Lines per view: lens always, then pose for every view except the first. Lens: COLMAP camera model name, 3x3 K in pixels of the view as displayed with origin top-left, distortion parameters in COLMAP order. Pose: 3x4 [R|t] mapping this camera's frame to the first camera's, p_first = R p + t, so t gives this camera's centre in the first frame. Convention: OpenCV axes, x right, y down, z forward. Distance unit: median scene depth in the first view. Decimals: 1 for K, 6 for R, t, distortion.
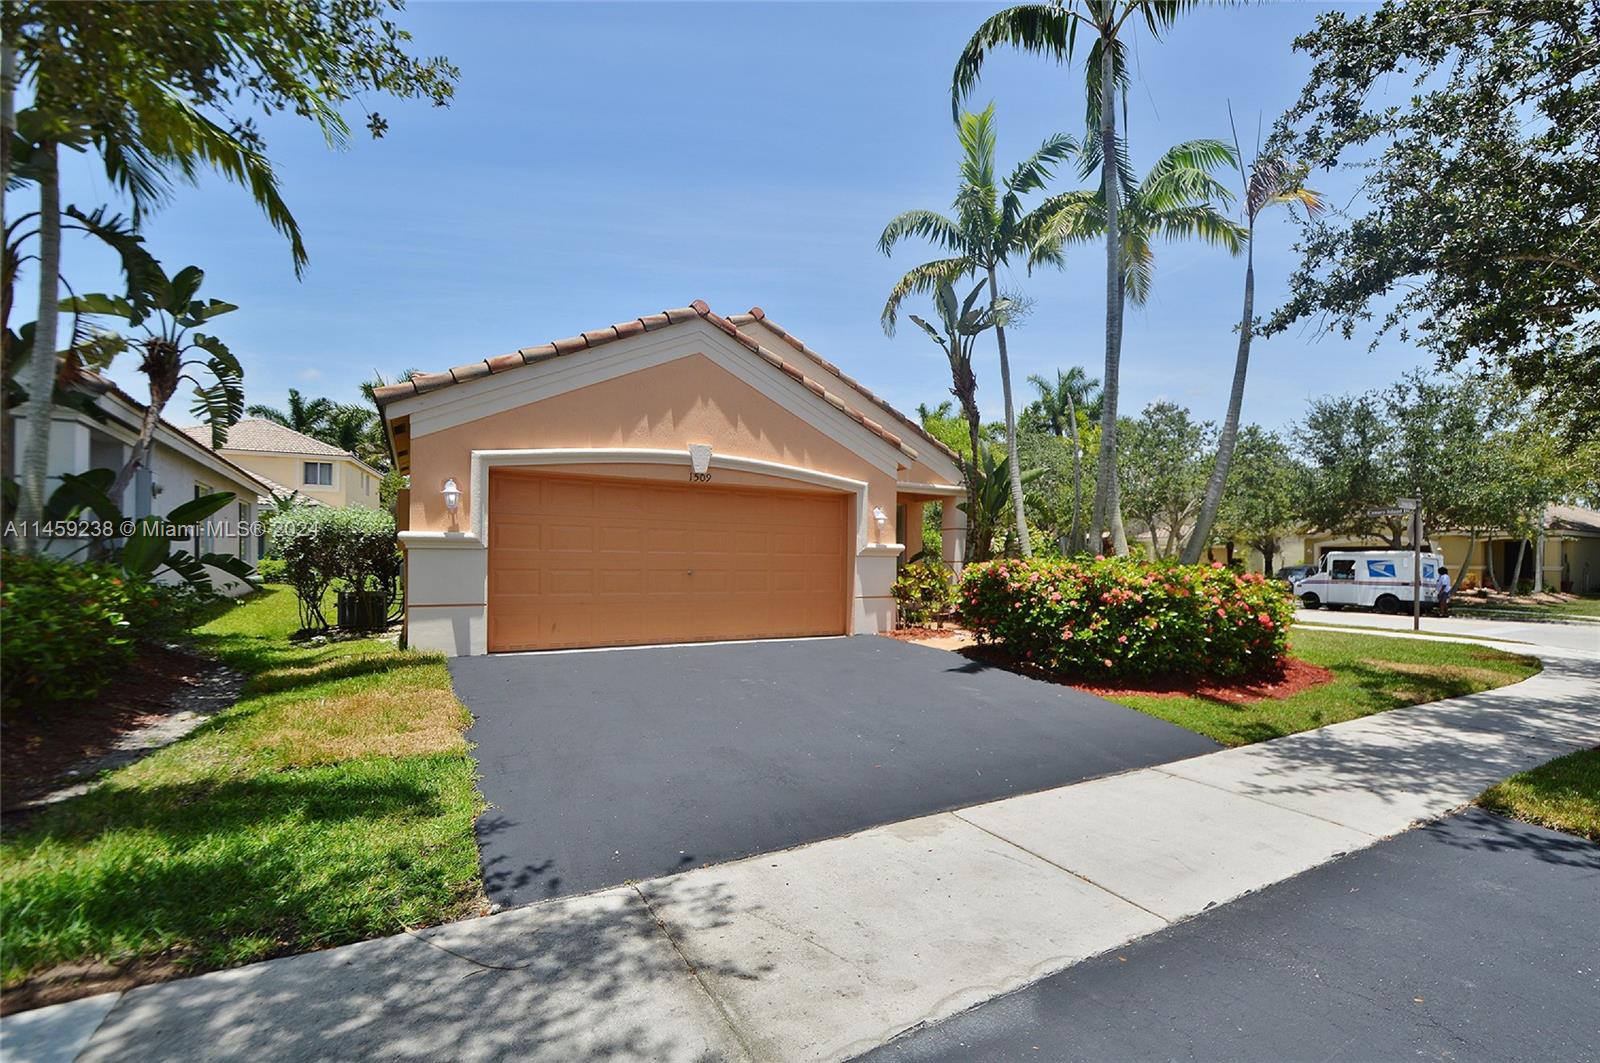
lens RADIAL K [[724.1, 0, 800.0], [0, 724.1, 533.6], [0, 0, 1]] dist [0.005179, -0.000015]
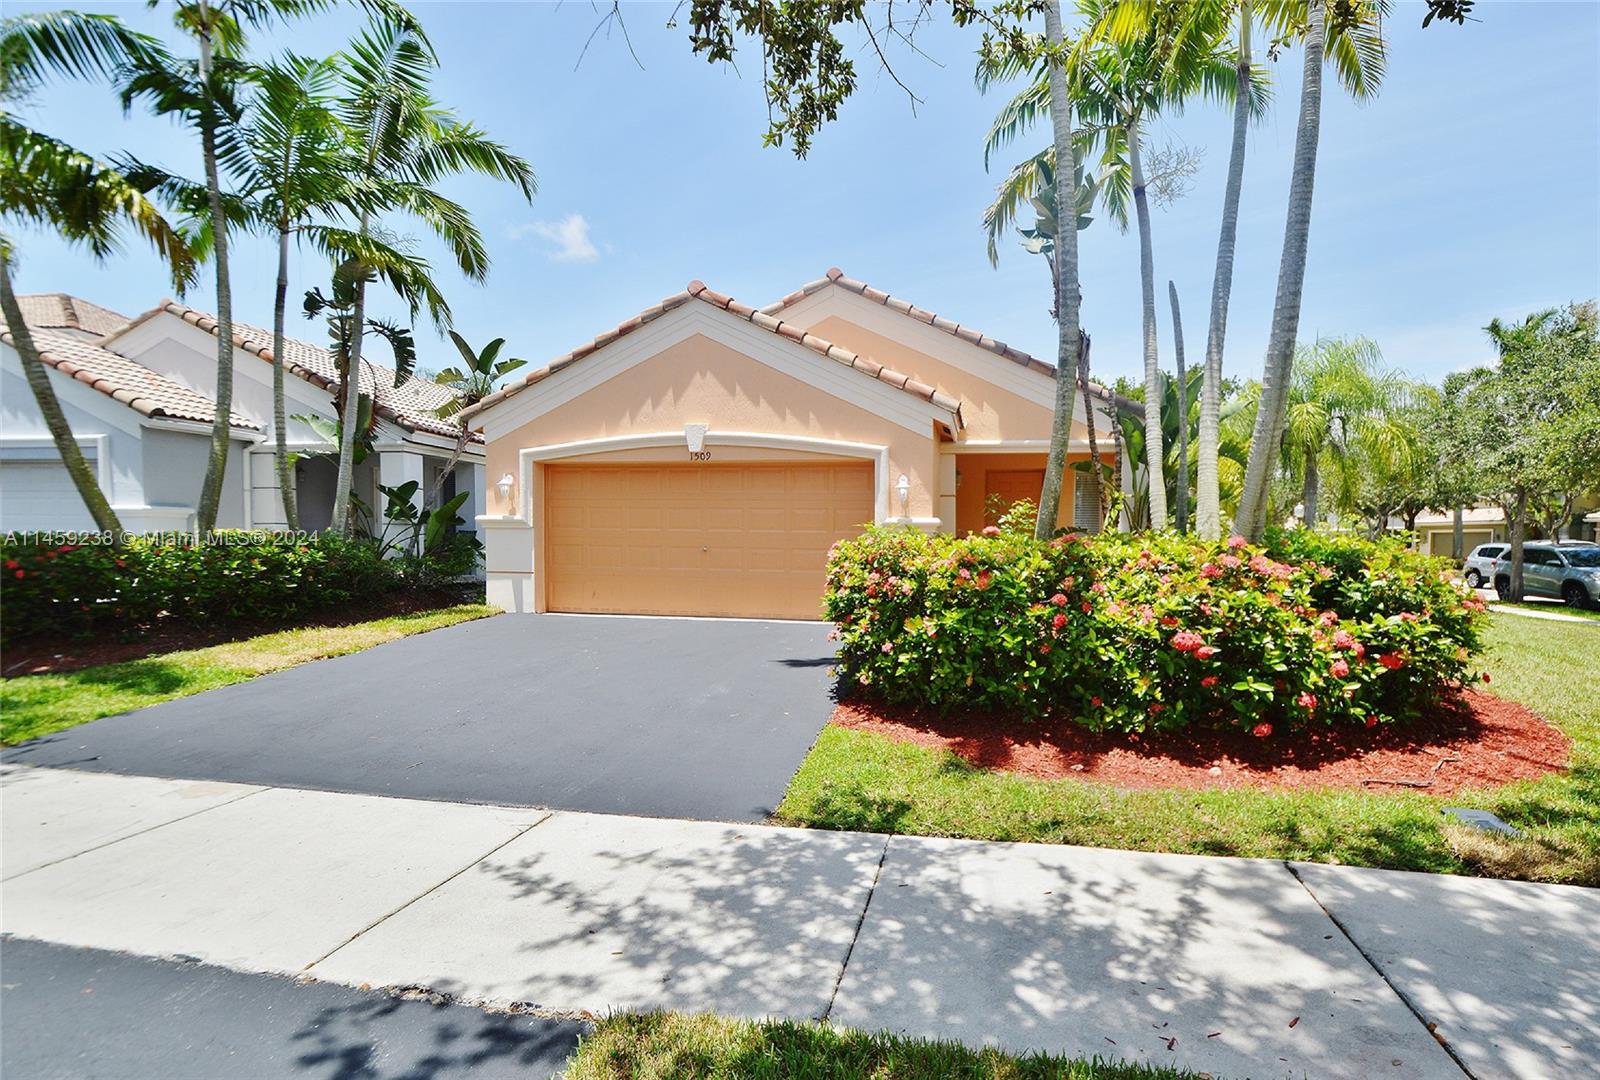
lens RADIAL K [[700.9, 0, 802.6], [0, 700.9, 544.1], [0, 0, 1]] dist [0.001234, -0.000721]
pose [[0.764330, 0.002657, -0.644820, 0.667089], [0.021314, 0.999341, 0.029382, 0.022314], [0.644473, -0.036201, 0.763769, 0.368515]]
